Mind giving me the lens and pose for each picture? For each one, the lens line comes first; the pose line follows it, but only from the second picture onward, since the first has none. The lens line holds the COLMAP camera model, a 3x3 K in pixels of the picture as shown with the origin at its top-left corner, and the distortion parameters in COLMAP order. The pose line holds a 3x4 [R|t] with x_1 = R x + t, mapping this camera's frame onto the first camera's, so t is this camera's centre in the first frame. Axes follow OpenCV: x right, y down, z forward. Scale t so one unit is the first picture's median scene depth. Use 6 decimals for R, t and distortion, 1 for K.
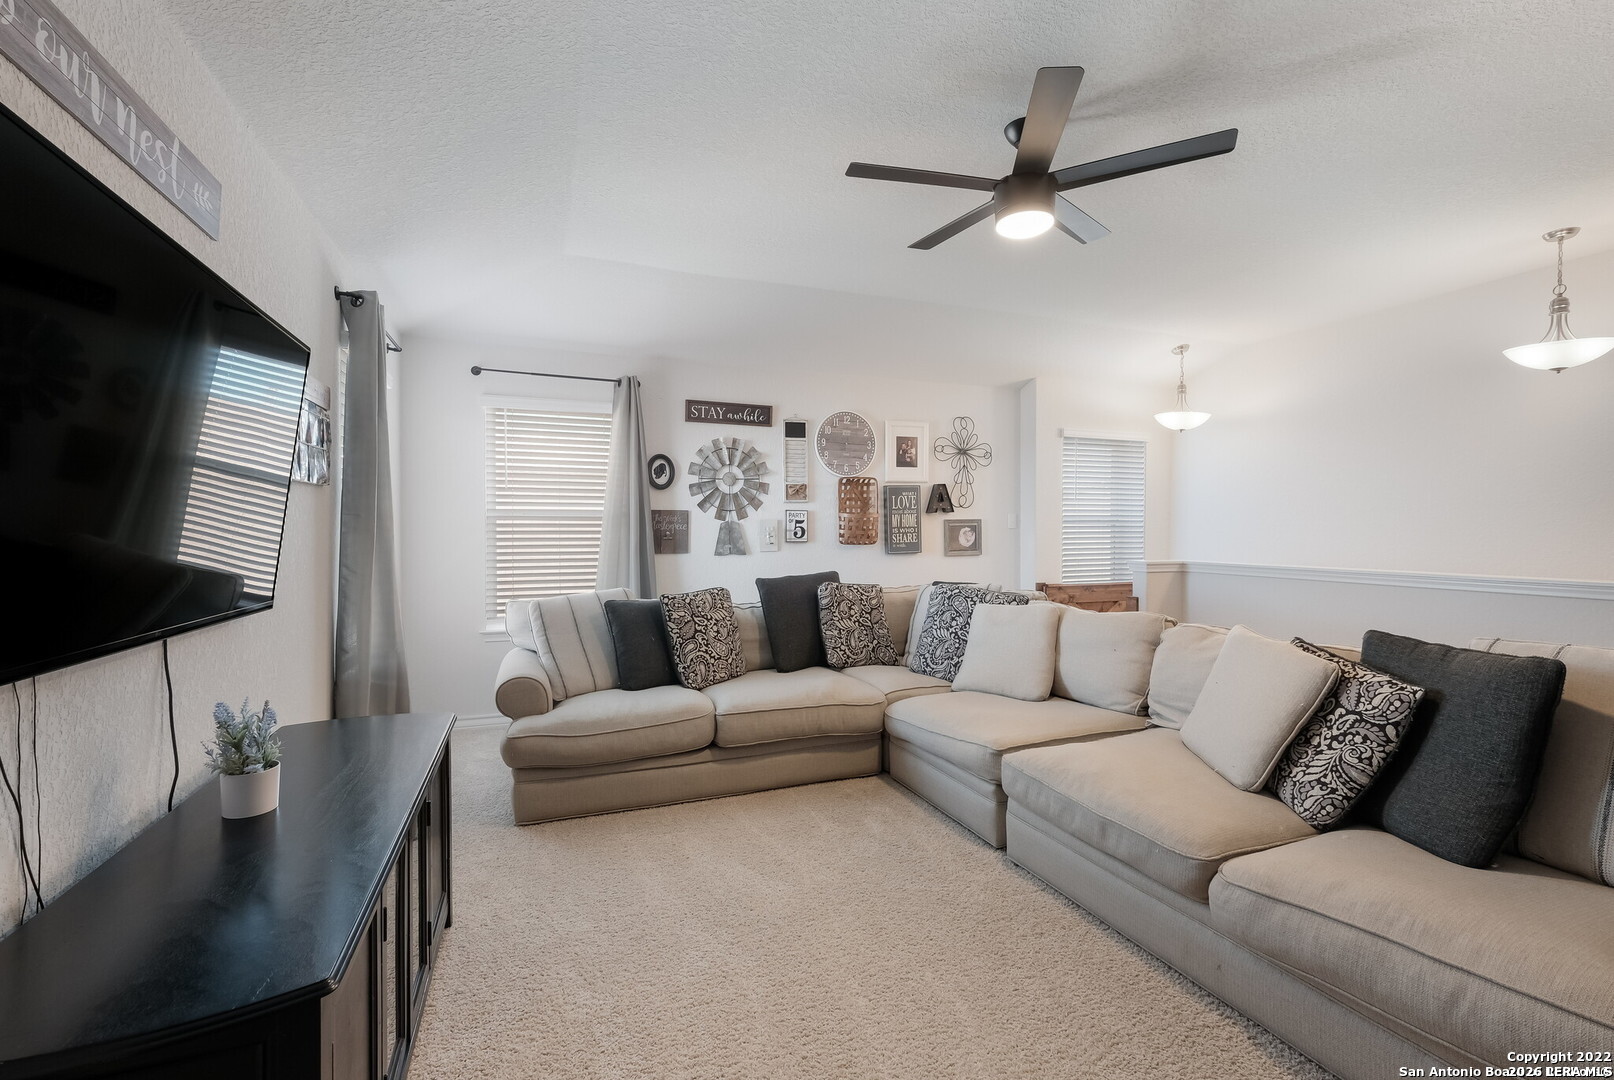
lens RADIAL K [[695.9, 0, 805.2], [0, 695.9, 535.4], [0, 0, 1]] dist [-0.000895, 0.001345]
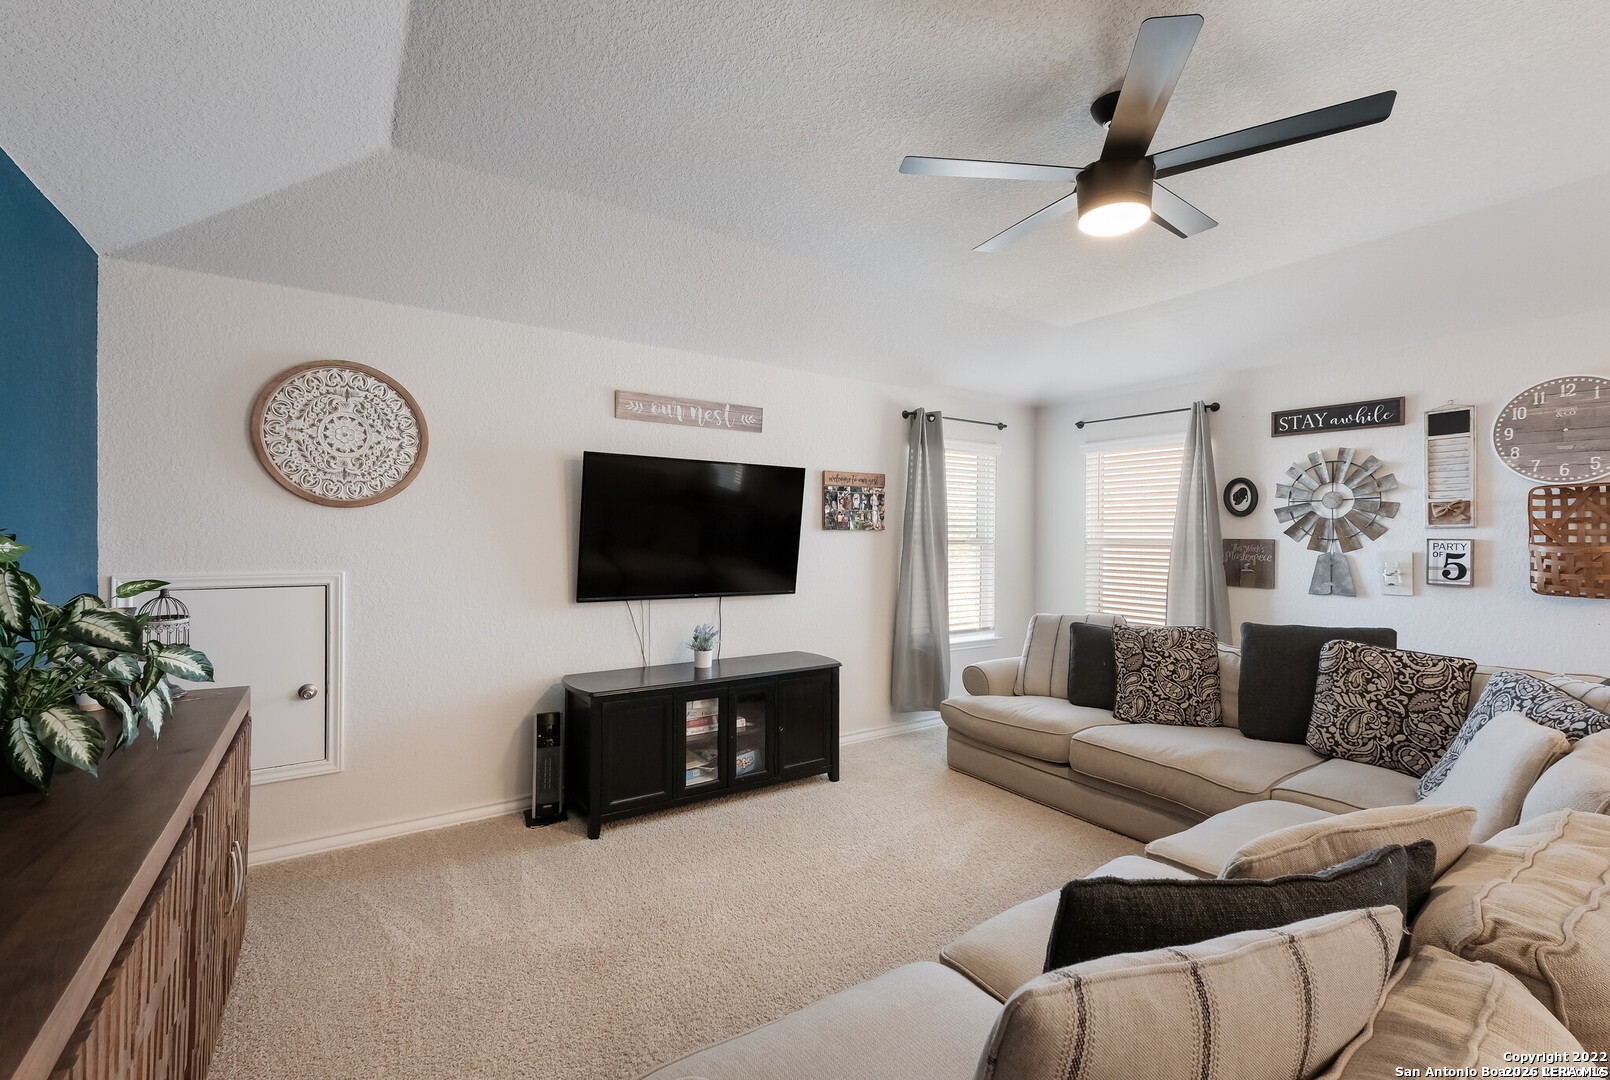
lens RADIAL K [[694.2, 0, 803.0], [0, 694.2, 532.5], [0, 0, 1]] dist [-0.000895, 0.001345]
pose [[0.219930, -0.002407, -0.975513, 0.540933], [-0.018026, 0.999816, -0.006530, -0.028048], [0.975349, 0.019021, 0.219846, 0.234682]]
